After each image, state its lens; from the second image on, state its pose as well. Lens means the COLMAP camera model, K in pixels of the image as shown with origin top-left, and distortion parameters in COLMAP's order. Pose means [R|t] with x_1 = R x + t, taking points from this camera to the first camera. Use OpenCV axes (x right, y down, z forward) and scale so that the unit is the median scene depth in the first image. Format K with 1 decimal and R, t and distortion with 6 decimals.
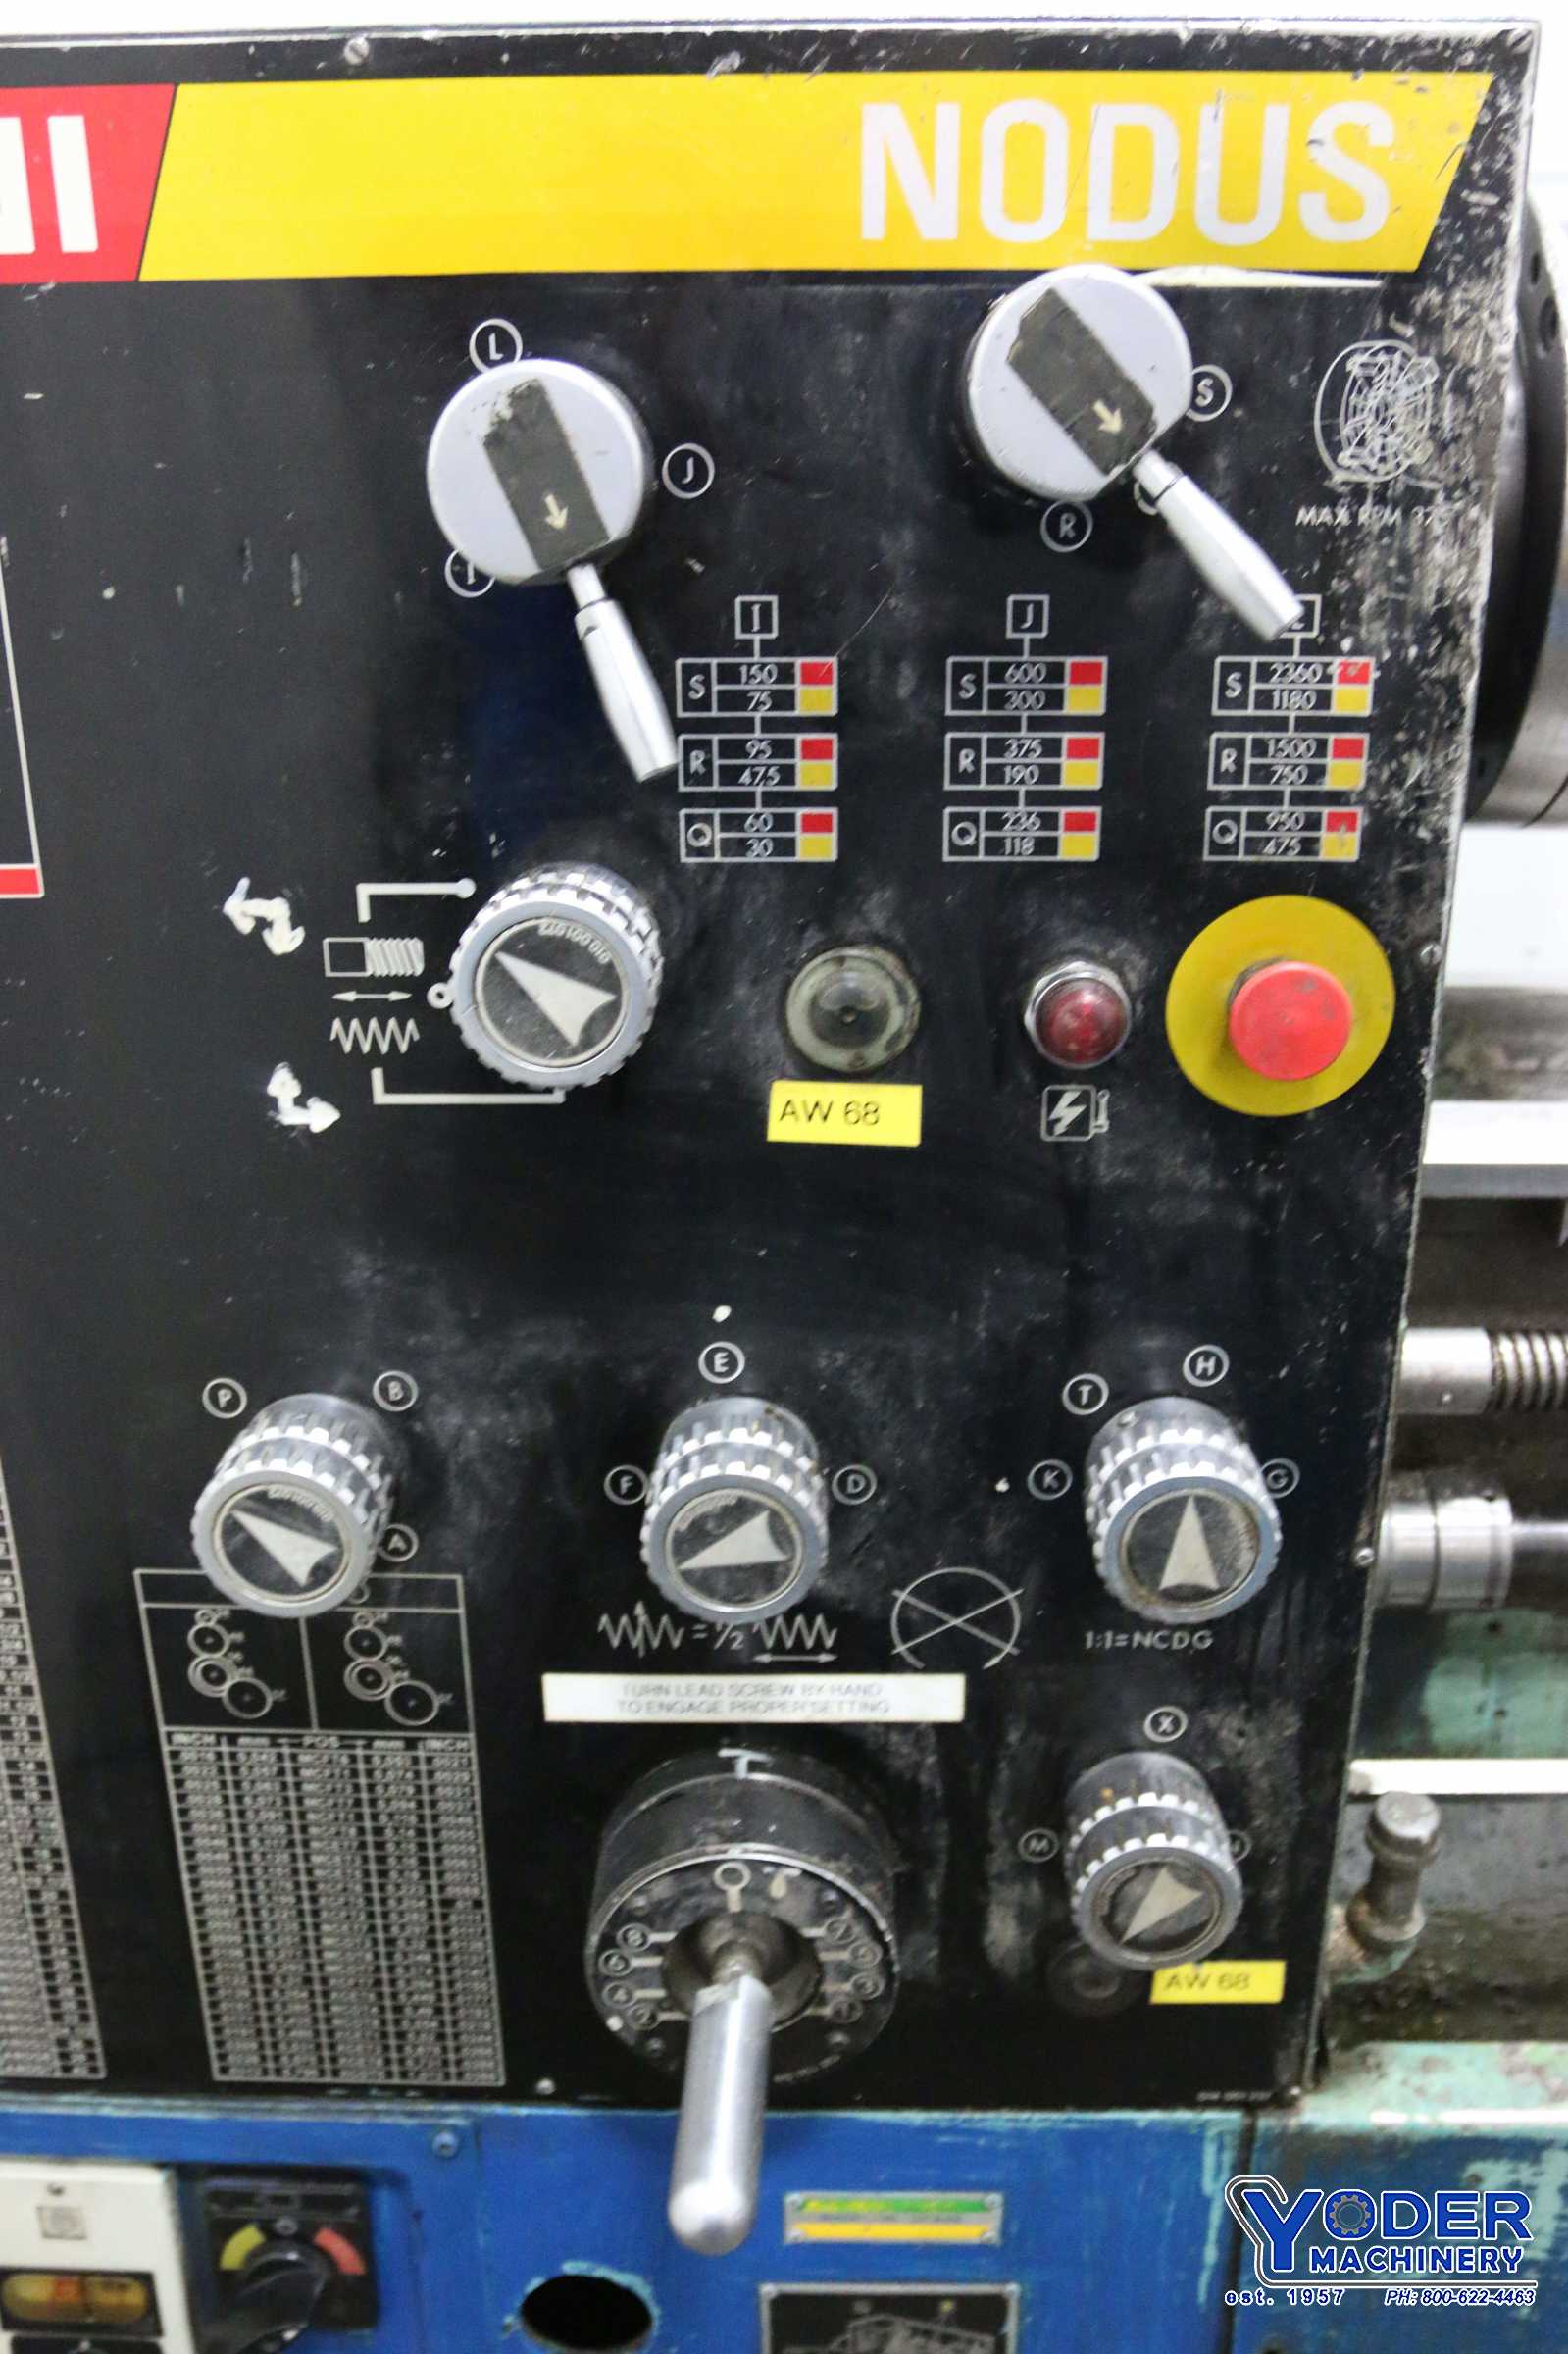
lens RADIAL K [[2009.0, 0, 784.0], [0, 2009.0, 1177.0], [0, 0, 1]] dist [-0.096197, 0.079996]
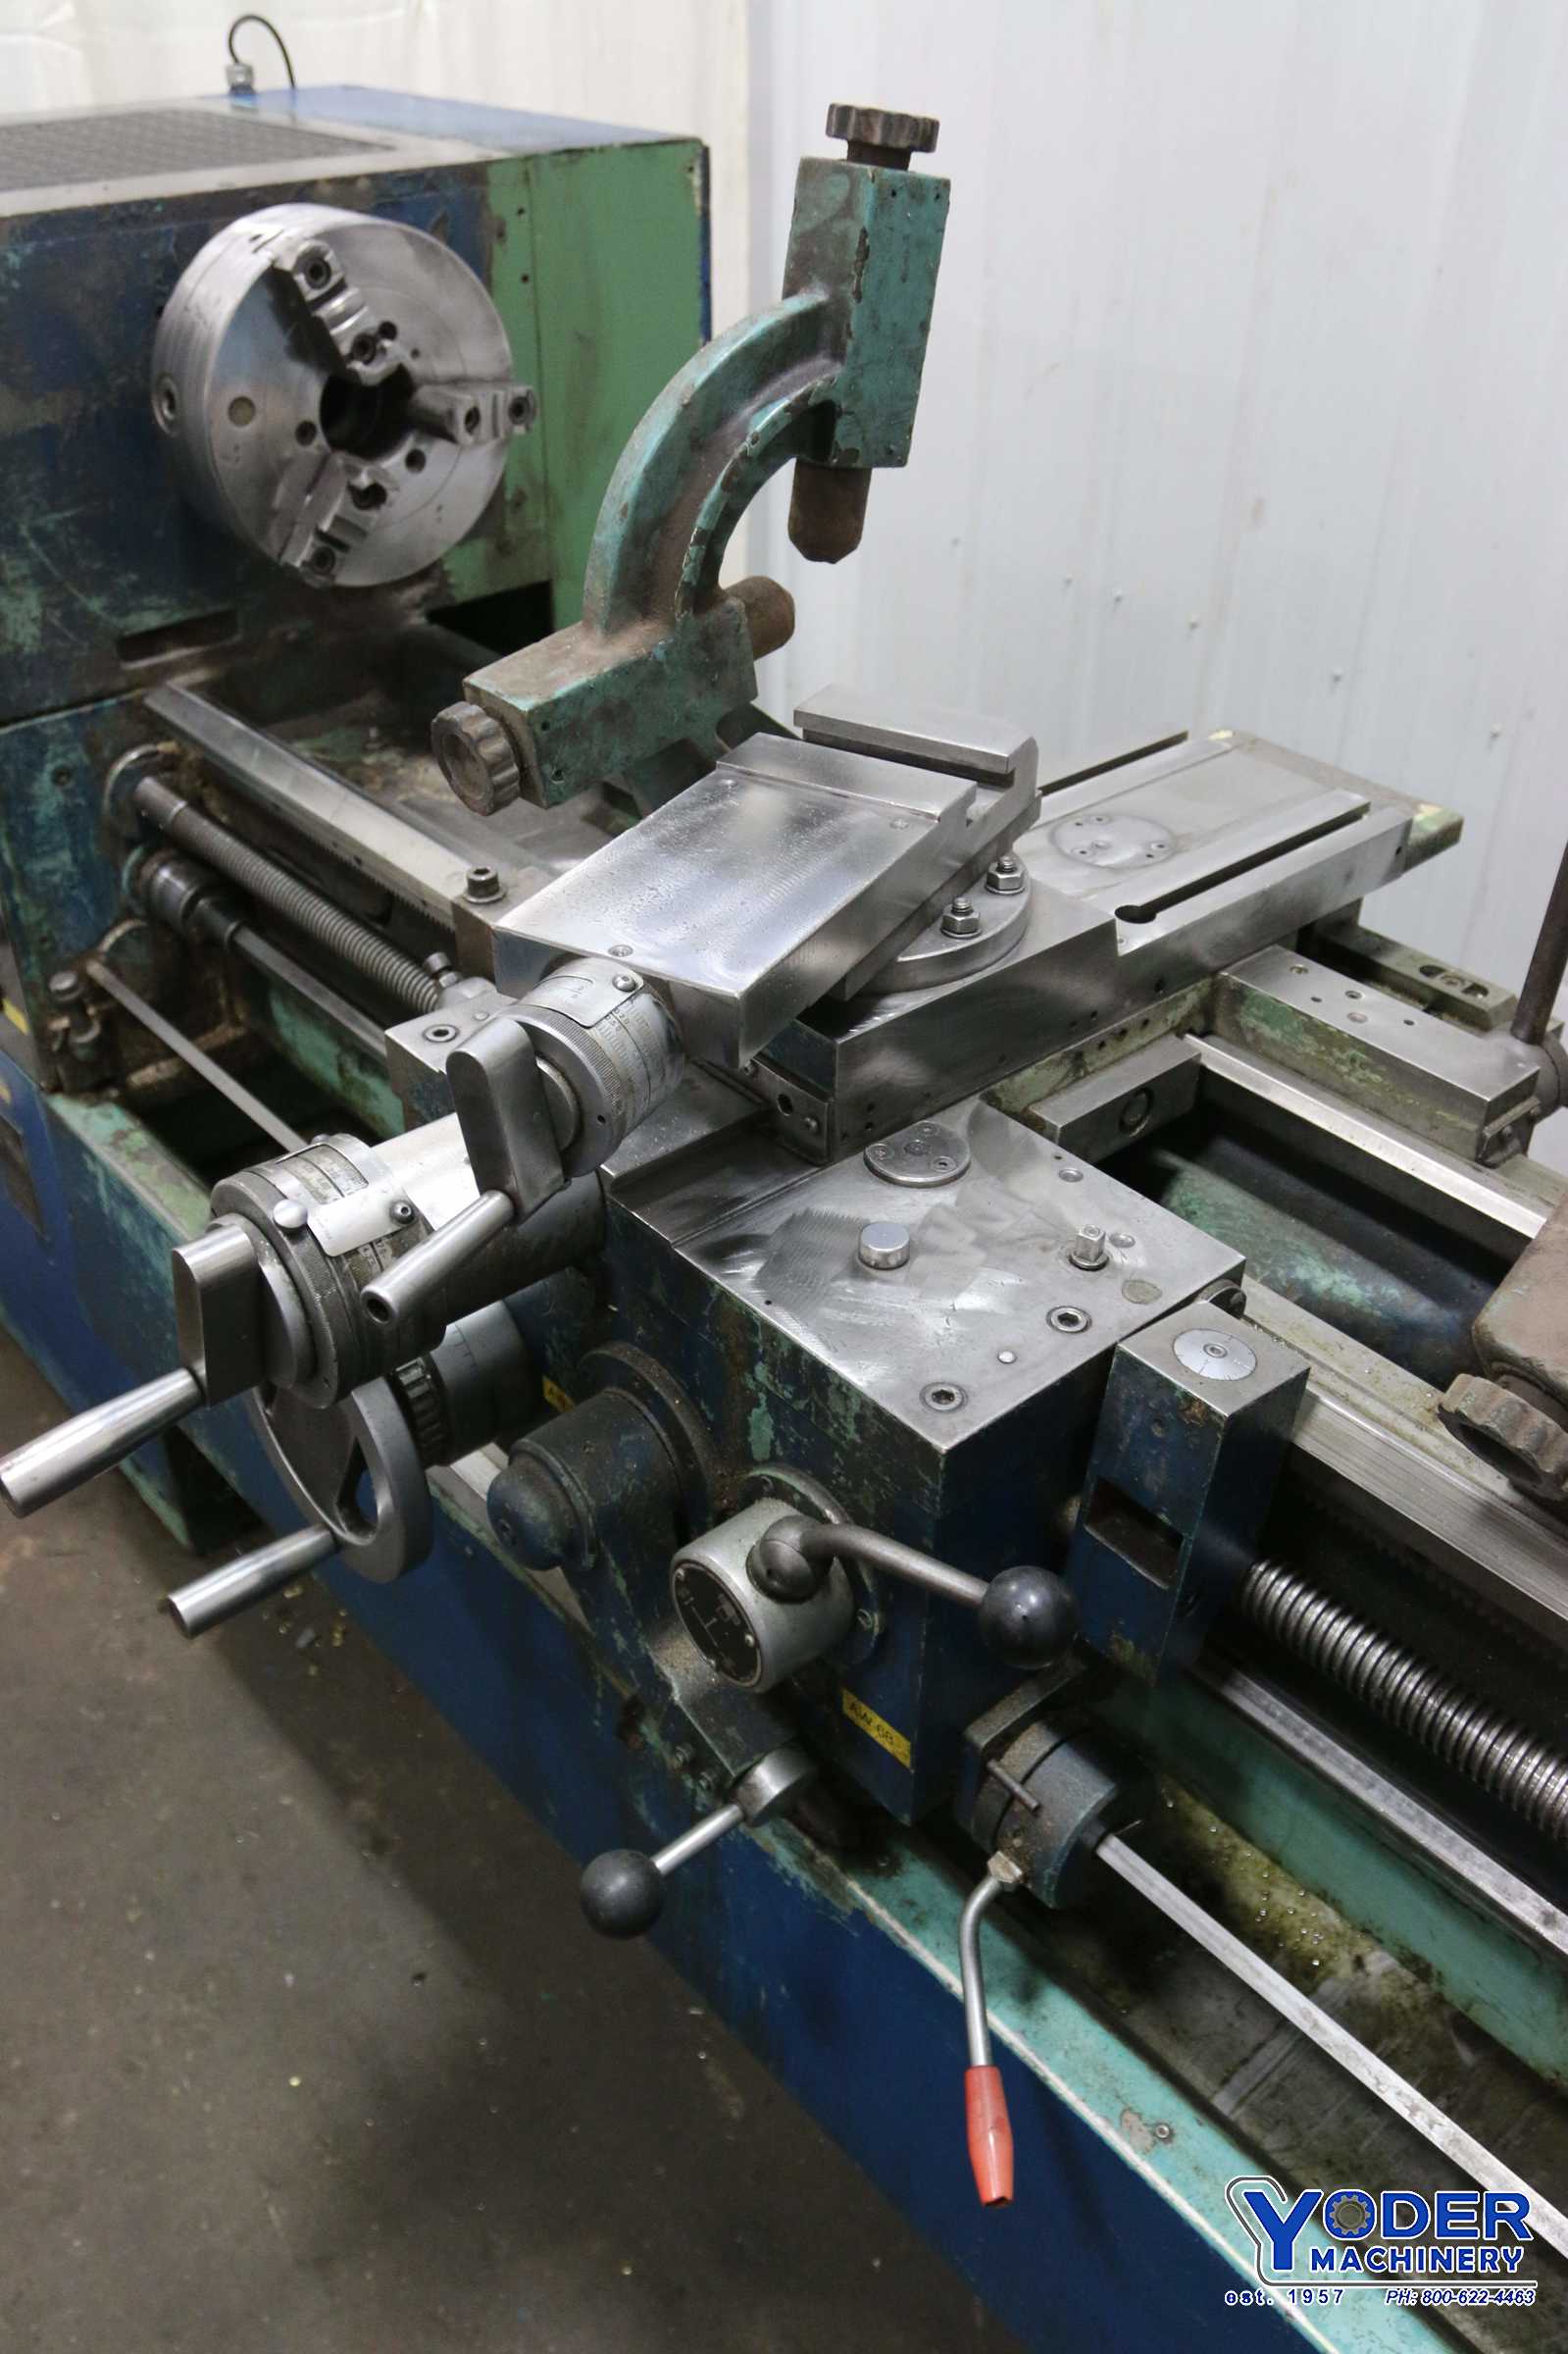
lens RADIAL K [[1939.6, 0, 784.0], [0, 1939.6, 1177.0], [0, 0, 1]] dist [-0.077622, 0.041687]
pose [[0.667239, 0.438119, -0.602366, 2.903108], [-0.276147, 0.896587, 0.346228, -0.593814], [0.691763, -0.064675, 0.719223, -0.038721]]
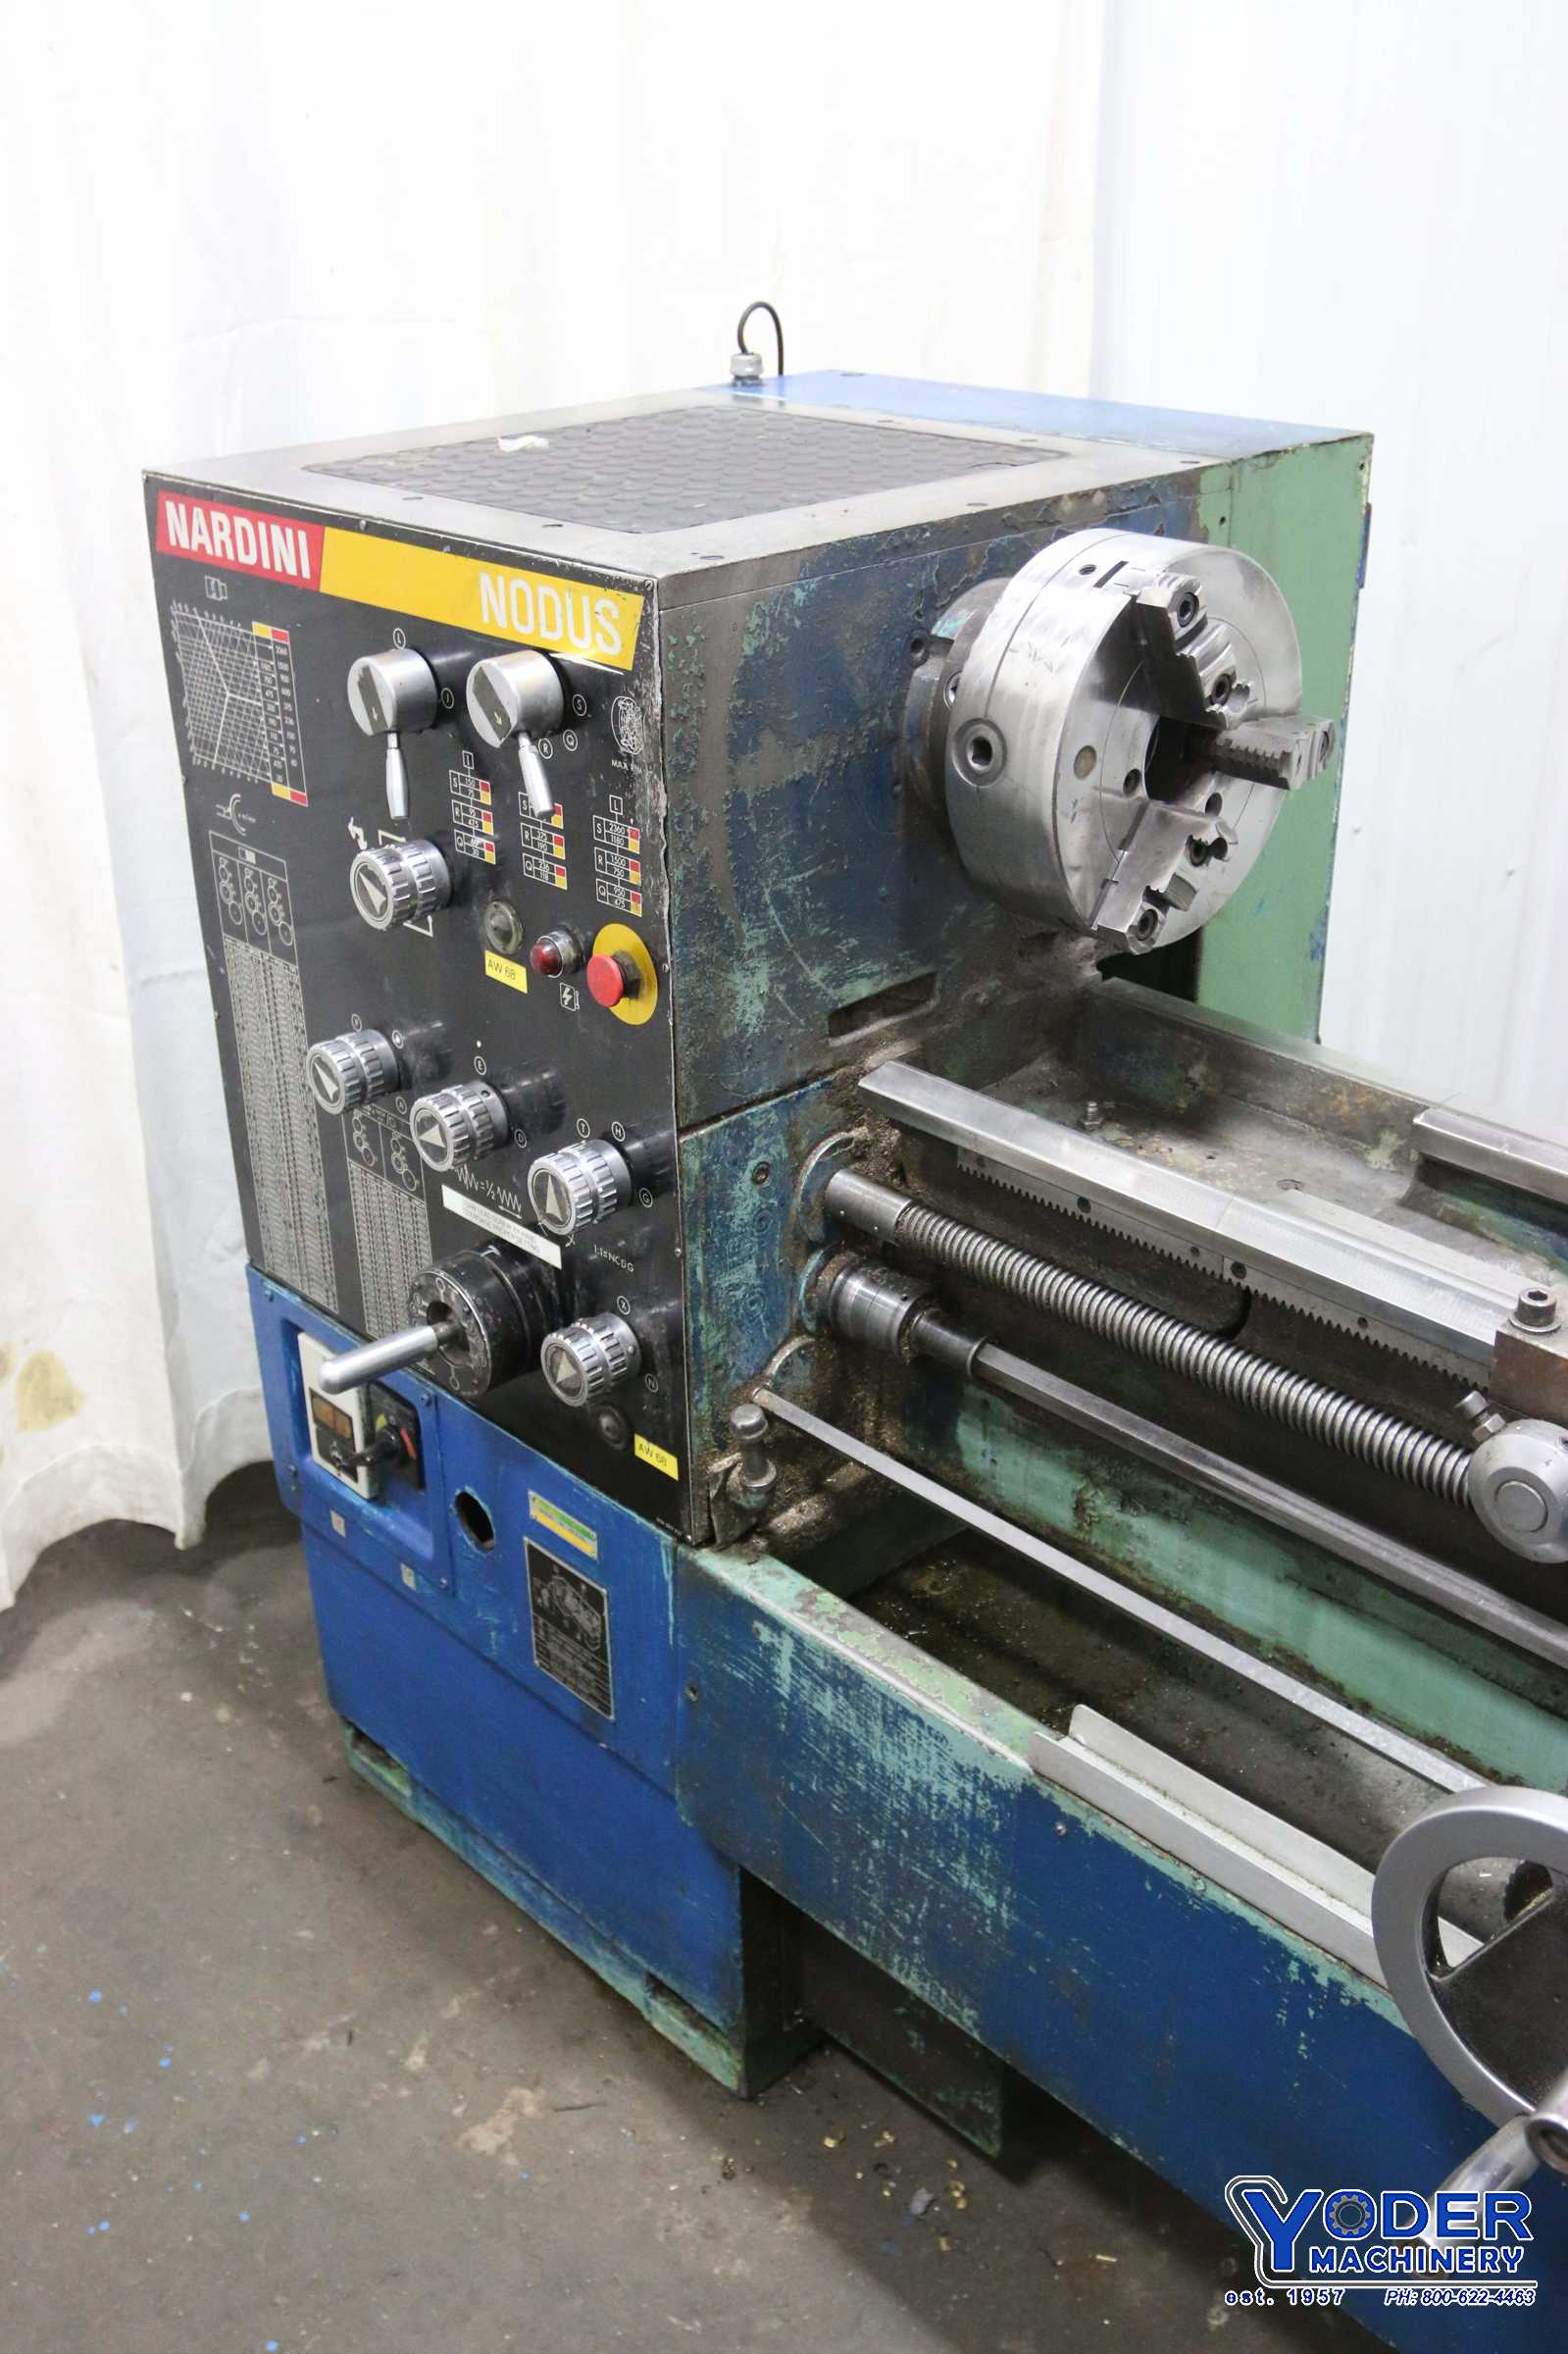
lens RADIAL K [[2264.5, 0, 784.0], [0, 2264.5, 1177.0], [0, 0, 1]] dist [-0.072234, 0.046158]
pose [[0.700462, 0.315064, -0.640381, 2.089562], [-0.243800, 0.948937, 0.200199, -0.425503], [0.670757, 0.015894, 0.741507, -0.739673]]
